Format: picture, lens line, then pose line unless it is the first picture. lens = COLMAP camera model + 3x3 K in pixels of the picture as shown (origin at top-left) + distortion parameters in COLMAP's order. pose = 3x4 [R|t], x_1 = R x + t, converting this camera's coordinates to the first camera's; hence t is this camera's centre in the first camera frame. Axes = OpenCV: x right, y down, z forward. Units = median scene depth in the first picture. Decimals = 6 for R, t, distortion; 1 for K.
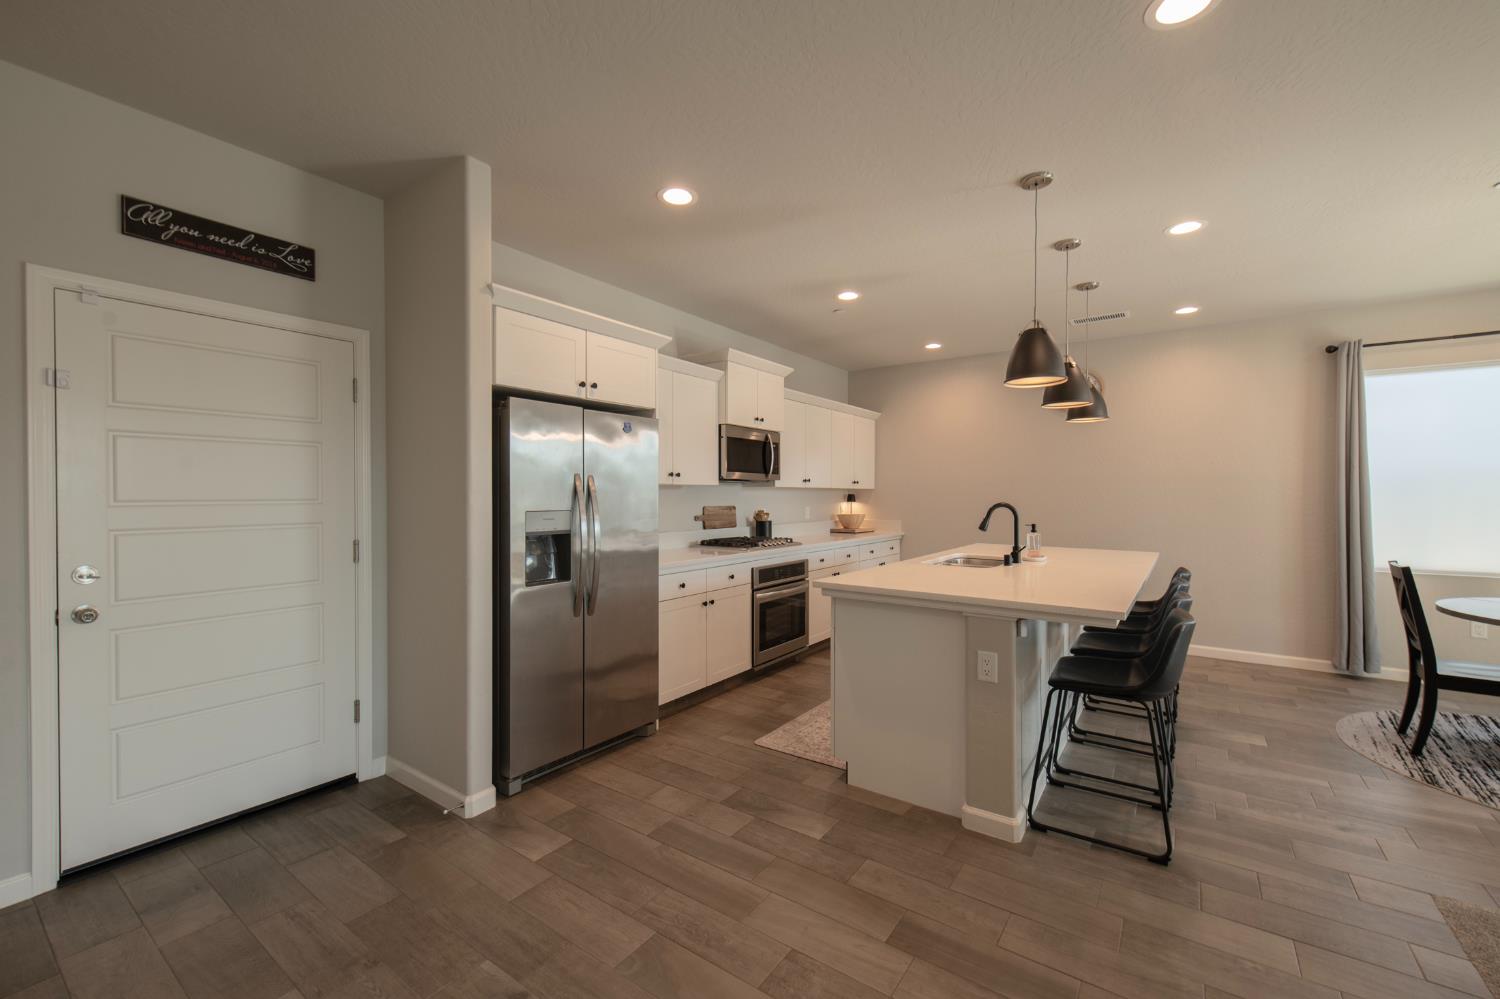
lens RADIAL K [[610.1, 0, 749.6], [0, 610.1, 497.7], [0, 0, 1]] dist [0.000994, 0.000110]
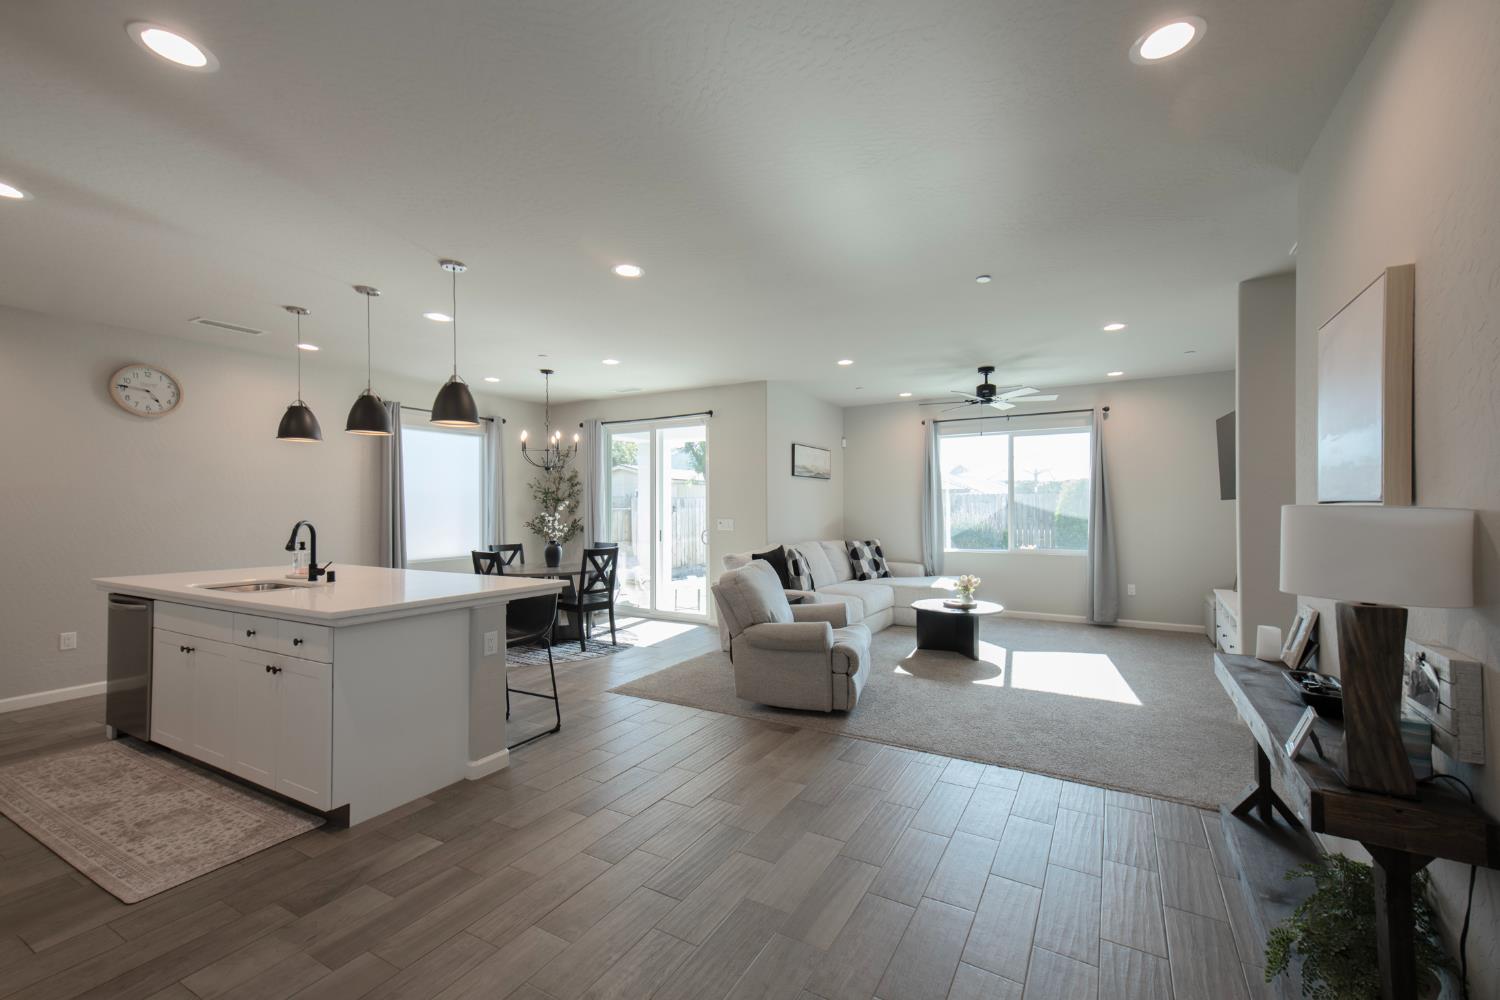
lens RADIAL K [[624.6, 0, 760.3], [0, 624.6, 503.0], [0, 0, 1]] dist [0.039285, 0.000256]
pose [[-0.088832, 0.005251, 0.996033, -0.557393], [0.008743, 0.999952, -0.004491, -0.007113], [-0.996008, 0.008309, -0.088874, 0.300012]]
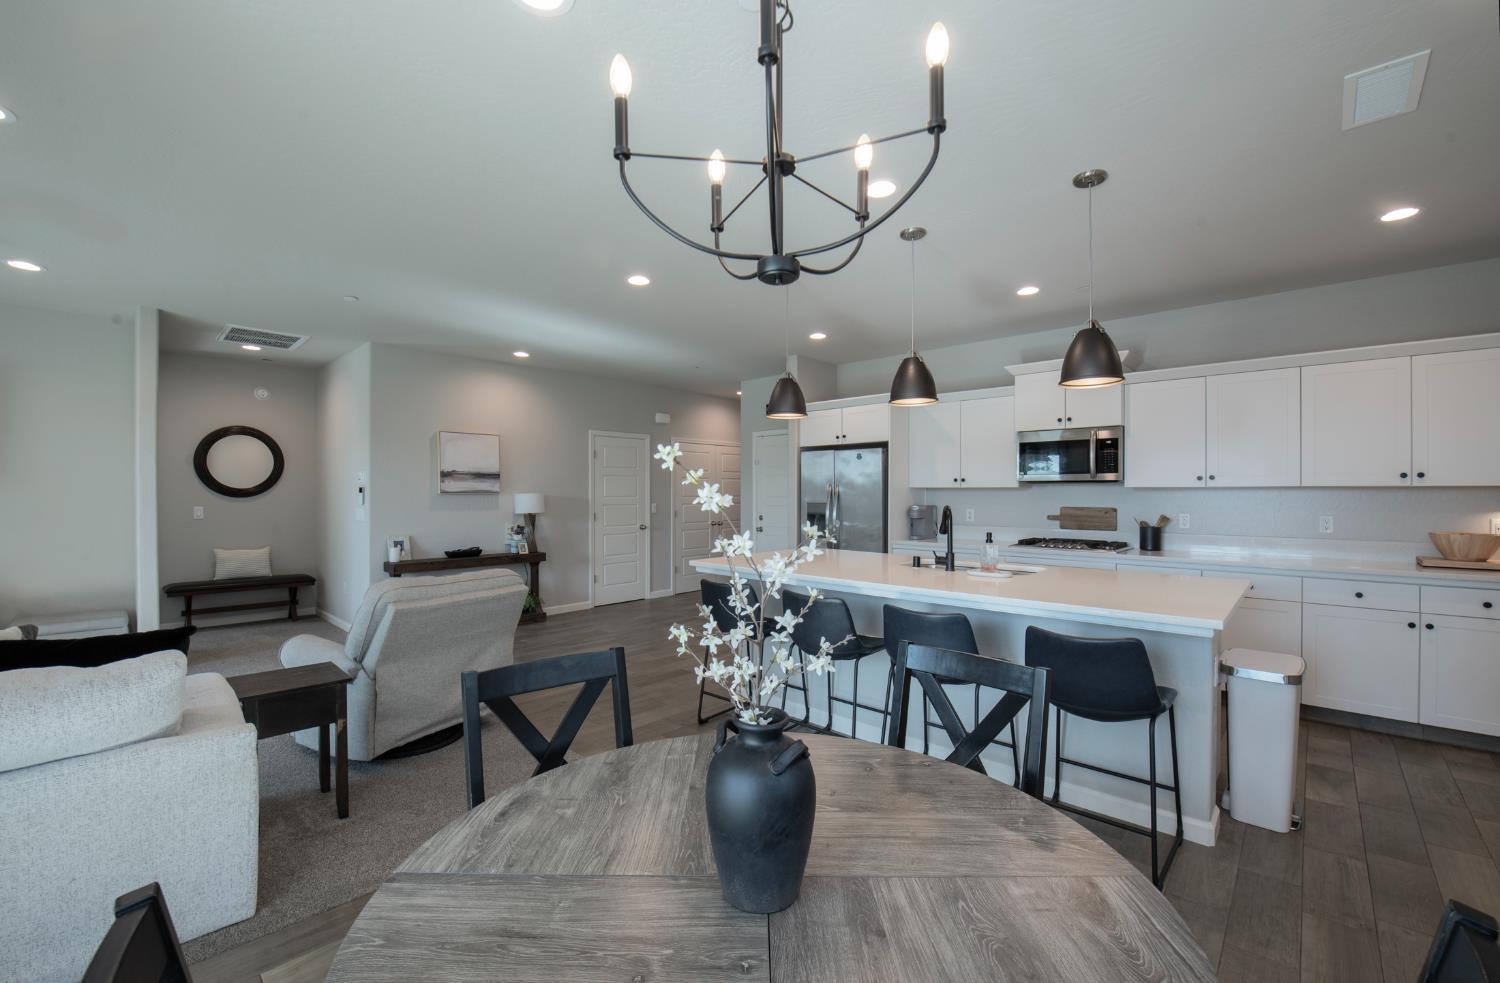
lens RADIAL K [[622.1, 0, 744.9], [0, 622.1, 488.4], [0, 0, 1]] dist [-0.018149, -0.000552]
pose [[-0.136636, -0.008475, -0.990585, 1.176959], [-0.006522, 0.999949, -0.007656, -0.006555], [0.990600, 0.005414, -0.136685, 0.683436]]
